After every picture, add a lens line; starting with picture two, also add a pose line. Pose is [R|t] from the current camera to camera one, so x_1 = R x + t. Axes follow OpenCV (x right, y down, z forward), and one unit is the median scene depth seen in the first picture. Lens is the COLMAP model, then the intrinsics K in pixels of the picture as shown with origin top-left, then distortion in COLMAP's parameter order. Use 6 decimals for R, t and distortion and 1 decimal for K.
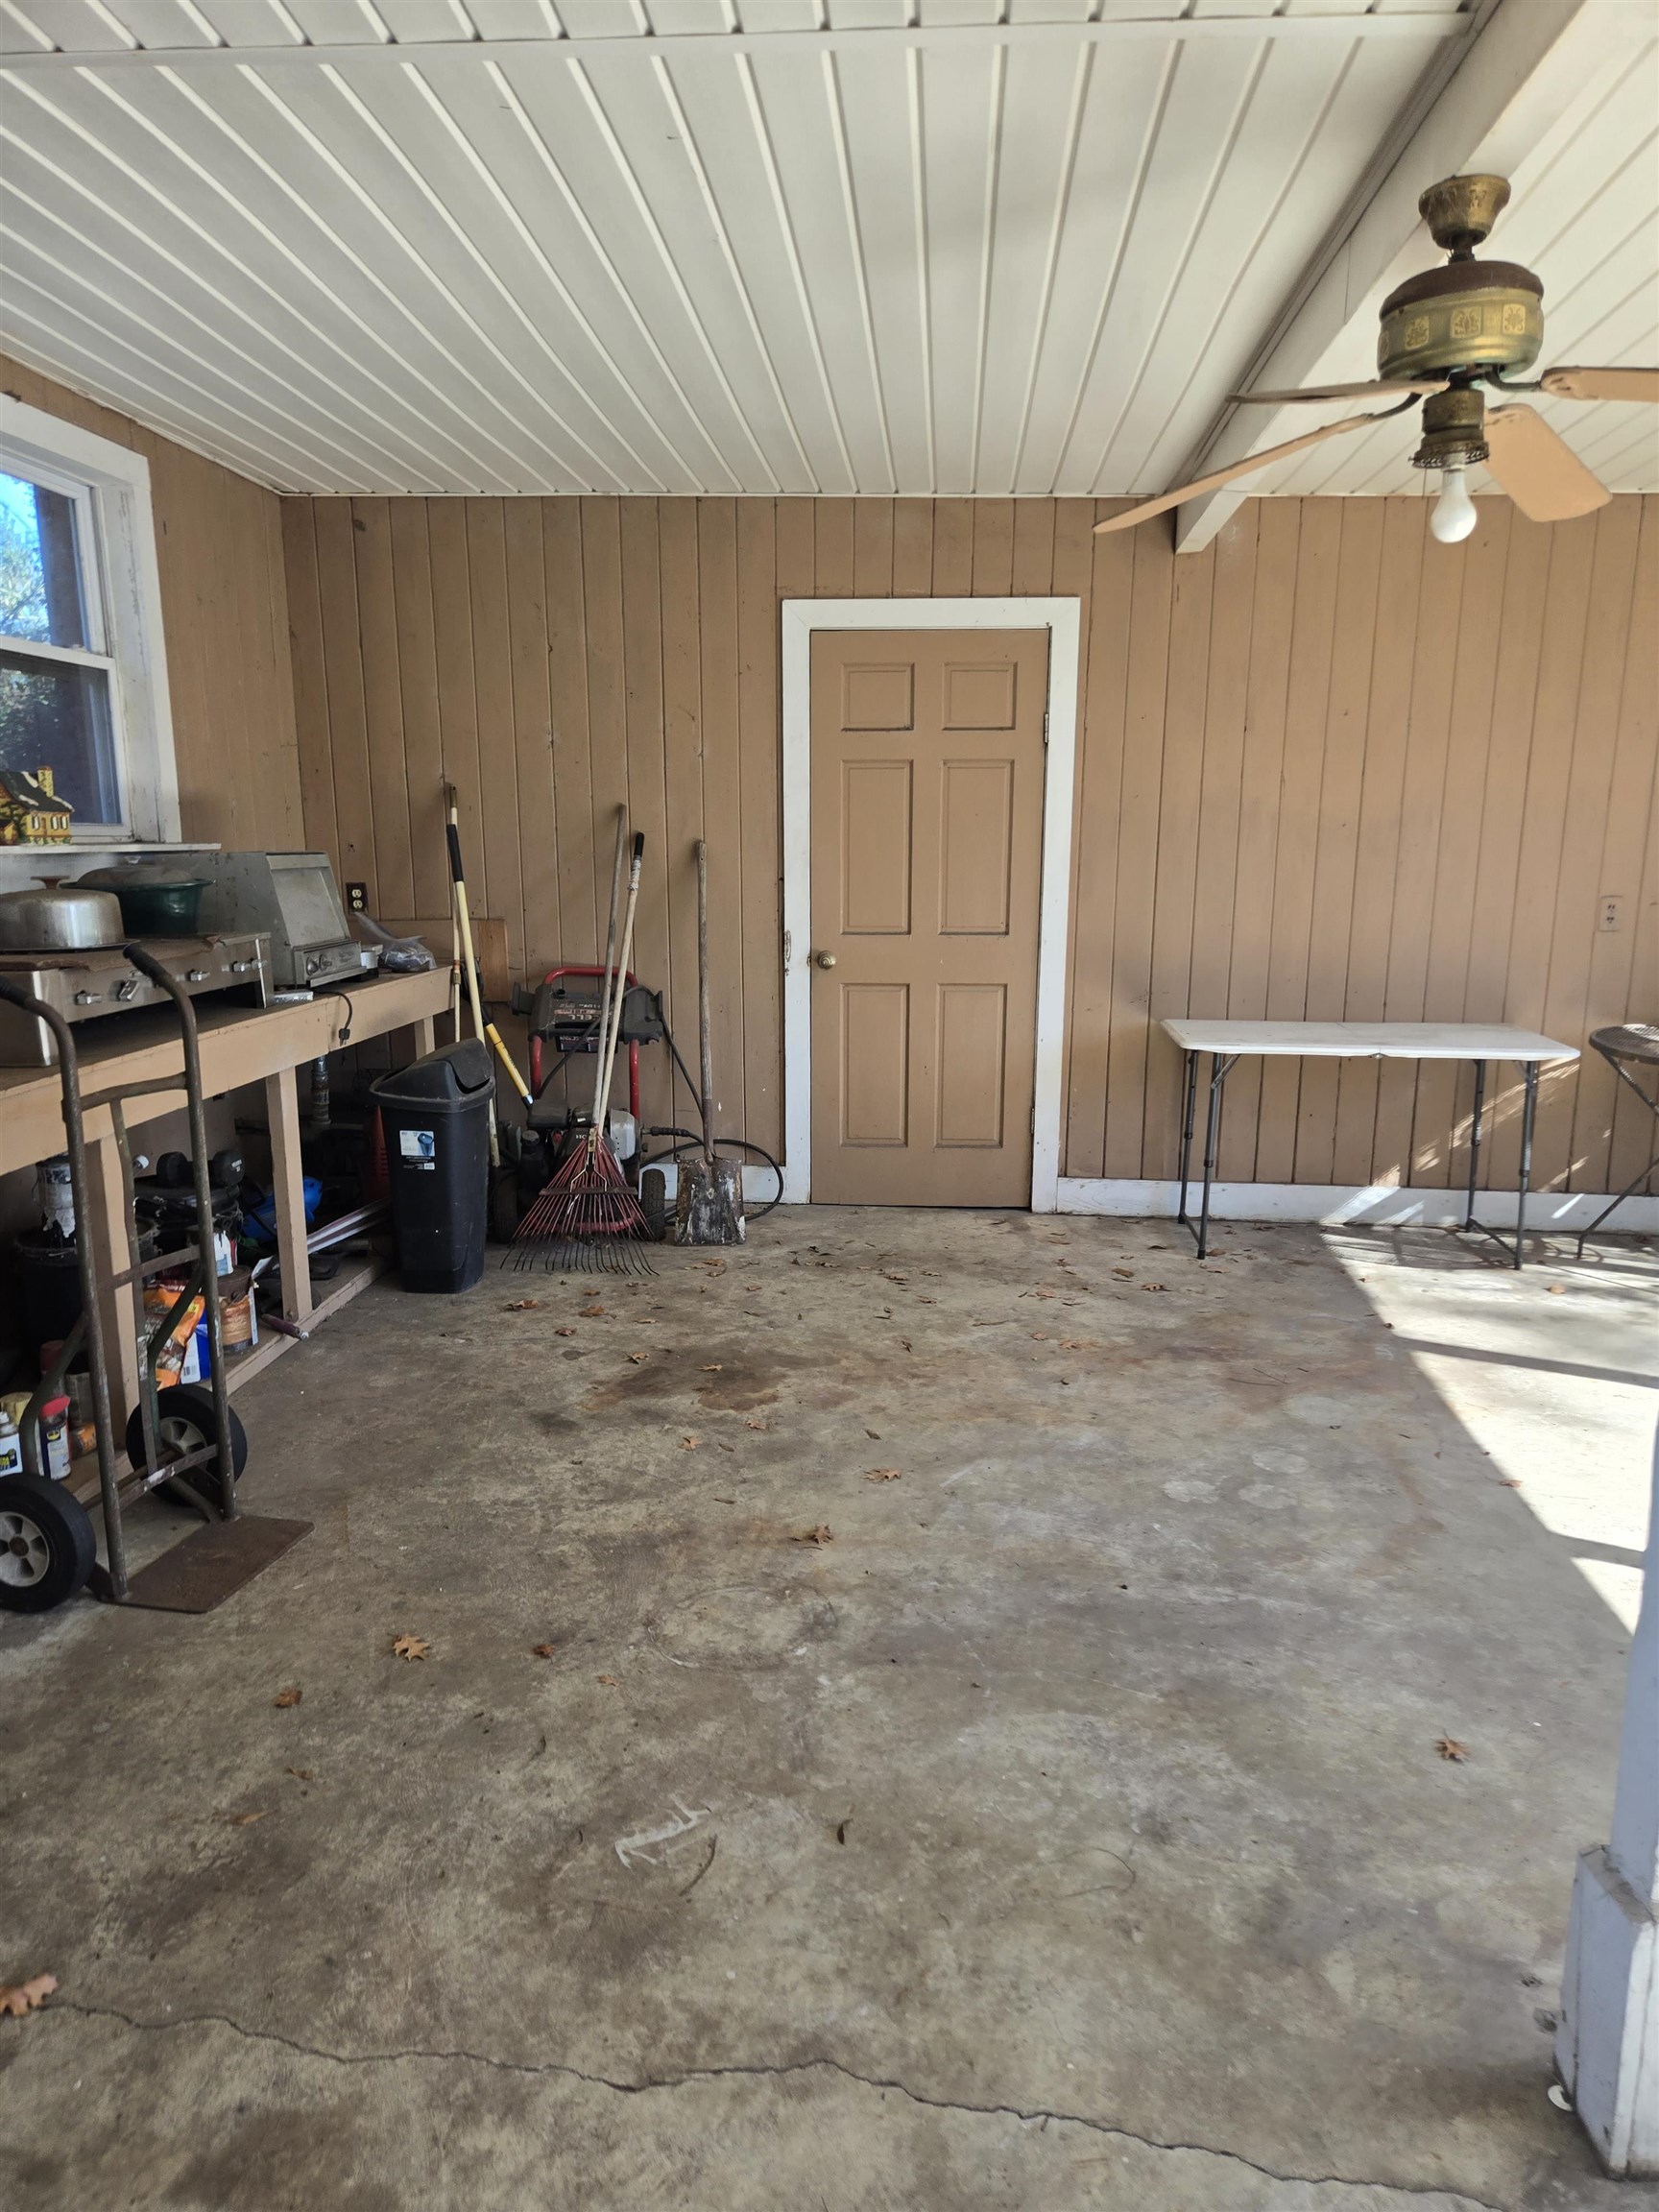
lens RADIAL K [[1483.4, 0, 815.3], [0, 1483.4, 1120.2], [0, 0, 1]] dist [0.080288, -0.062518]
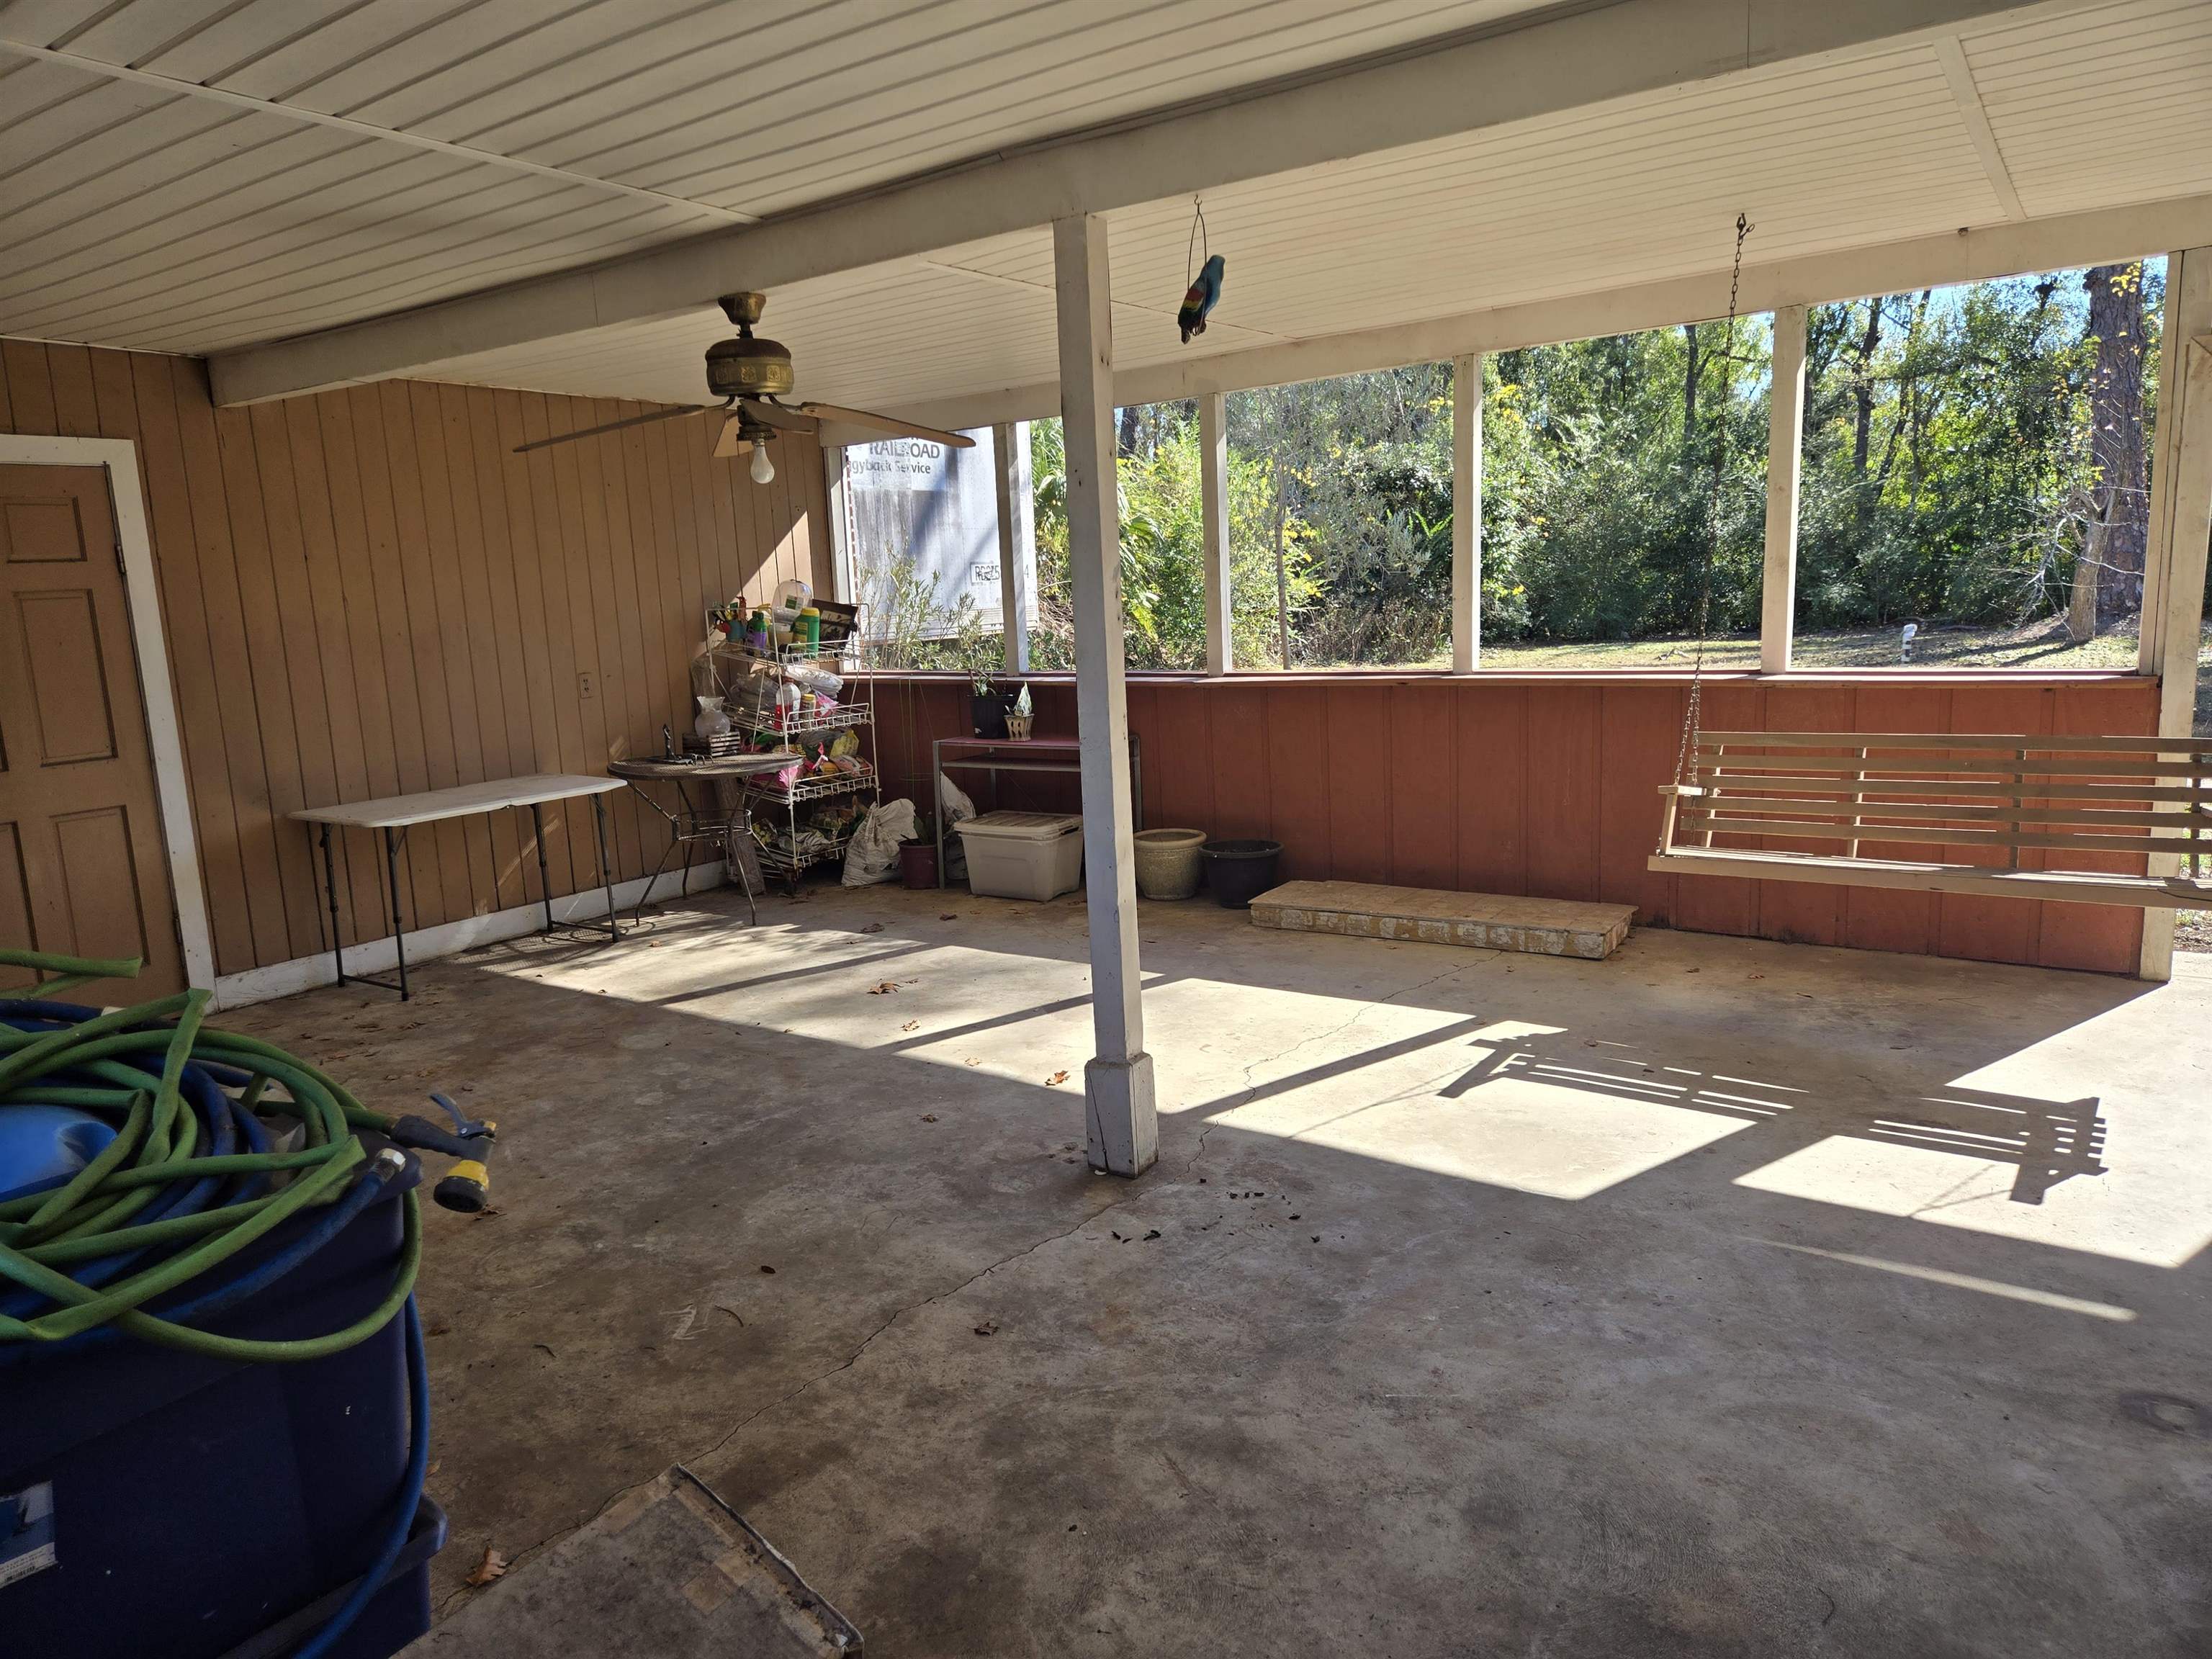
lens RADIAL K [[1479.9, 0, 1020.6], [0, 1479.9, 829.8], [0, 0, 1]] dist [0.076061, -0.061901]
pose [[0.527353, -0.177379, 0.830924, -0.569322], [0.212652, 0.974394, 0.073044, -0.028328], [-0.822604, 0.138178, 0.551570, -0.098527]]
